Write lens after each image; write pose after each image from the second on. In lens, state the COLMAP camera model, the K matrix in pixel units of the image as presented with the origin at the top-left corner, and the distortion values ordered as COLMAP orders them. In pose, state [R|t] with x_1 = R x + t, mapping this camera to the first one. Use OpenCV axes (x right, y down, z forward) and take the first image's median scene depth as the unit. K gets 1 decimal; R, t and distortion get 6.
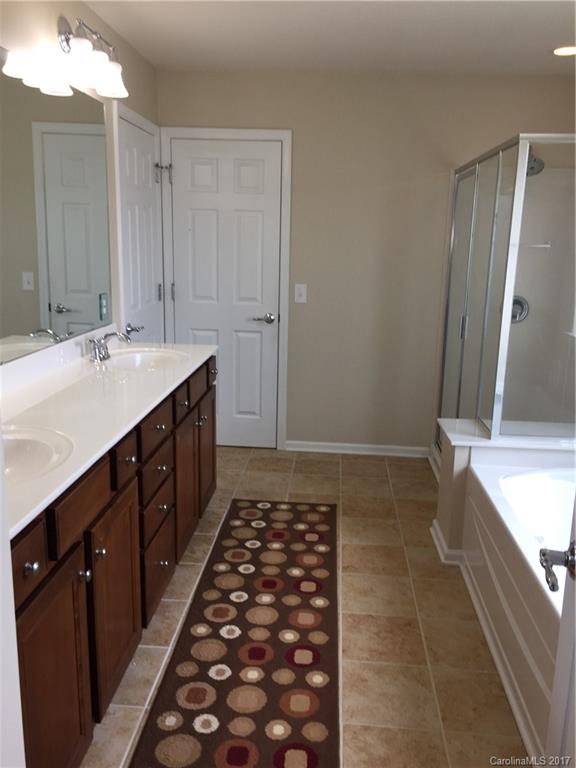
lens RADIAL K [[666.1, 0, 288.0], [0, 666.1, 384.0], [0, 0, 1]] dist [0.102595, -0.145362]
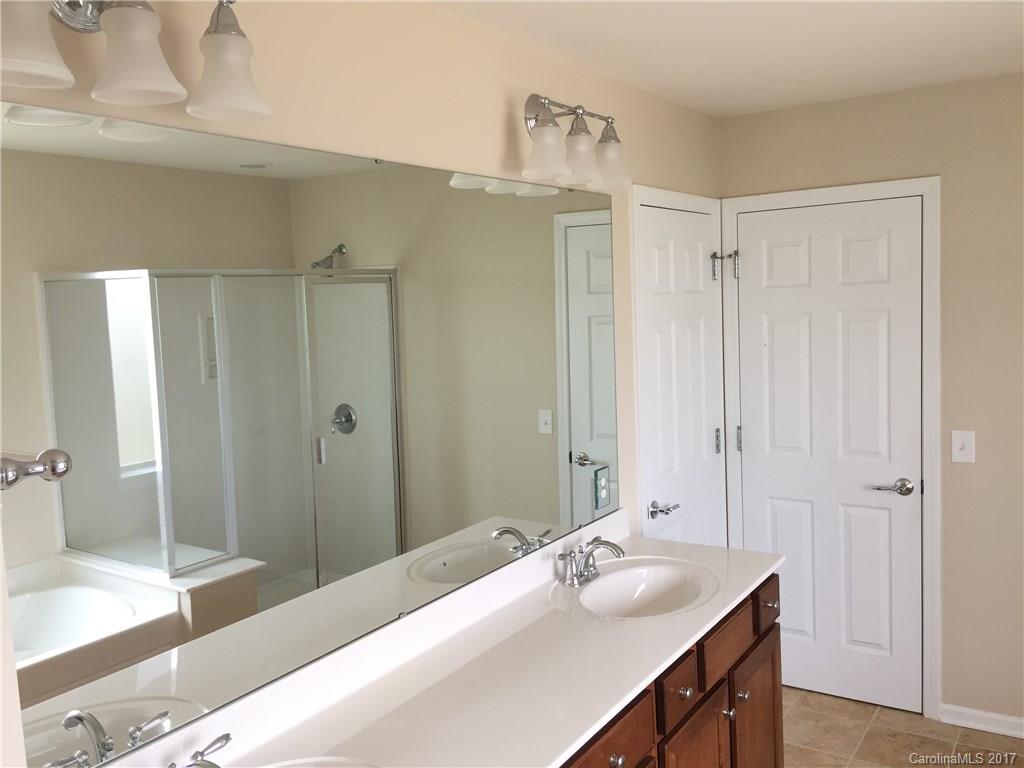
lens RADIAL K [[888.1, 0, 512.0], [0, 888.1, 384.0], [0, 0, 1]] dist [0.102595, -0.145362]
pose [[0.871392, -0.014795, -0.490364, 0.062998], [-0.040580, 0.993946, -0.102101, -0.095551], [0.488906, 0.108869, 0.865516, 0.140360]]
